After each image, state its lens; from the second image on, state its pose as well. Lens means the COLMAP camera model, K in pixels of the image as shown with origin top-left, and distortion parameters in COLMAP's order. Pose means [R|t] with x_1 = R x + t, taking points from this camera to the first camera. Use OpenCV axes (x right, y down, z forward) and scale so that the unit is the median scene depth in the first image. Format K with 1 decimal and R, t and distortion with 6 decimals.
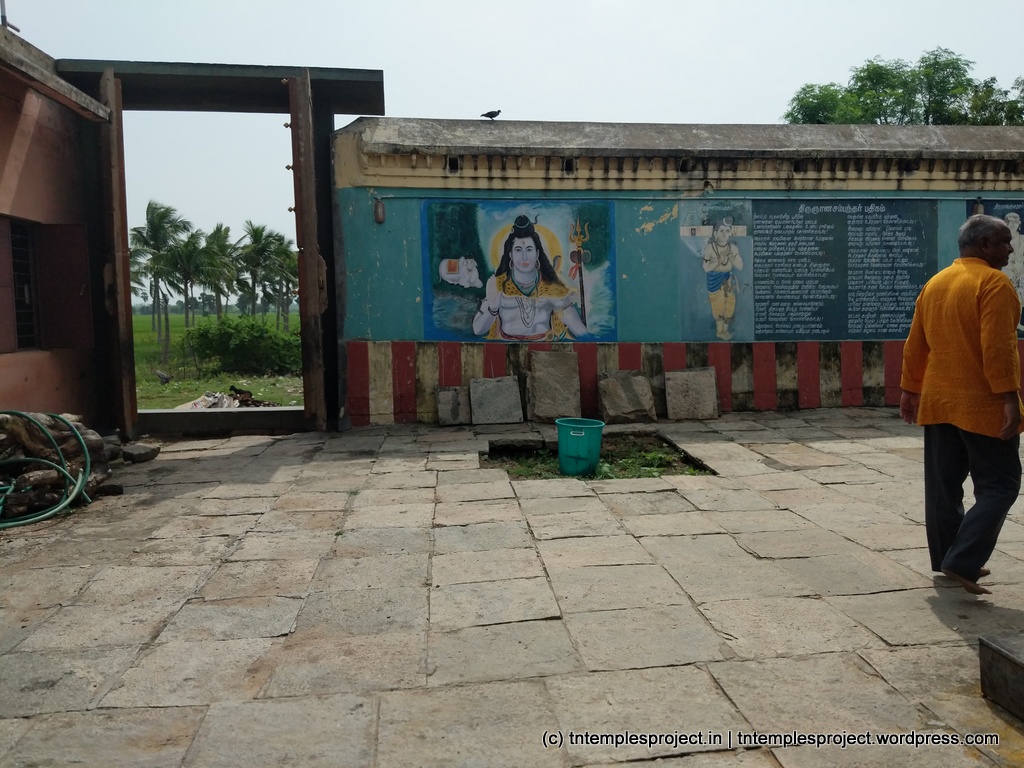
lens RADIAL K [[834.8, 0, 514.7], [0, 834.8, 375.5], [0, 0, 1]] dist [0.025641, -0.051671]
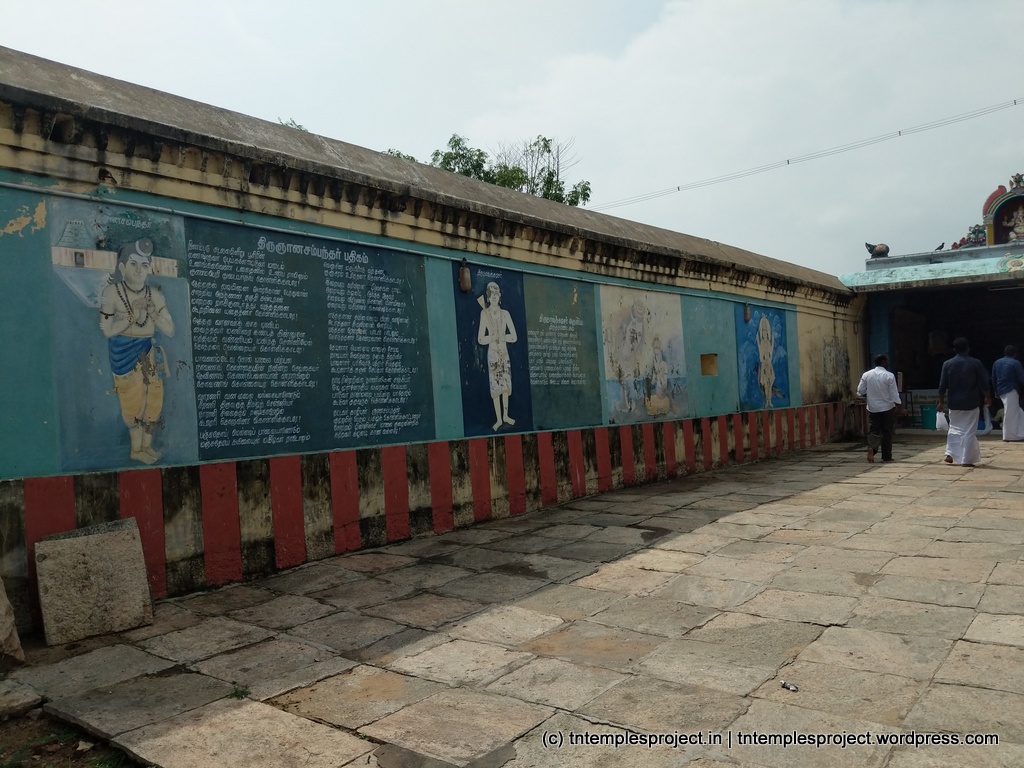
lens RADIAL K [[834.8, 0, 535.5], [0, 834.8, 370.4], [0, 0, 1]] dist [0.025641, -0.051671]
pose [[0.678207, 0.011573, 0.734779, 0.024169], [0.074980, 0.993568, -0.084856, -0.037347], [-0.731035, 0.112643, 0.672977, 0.444895]]
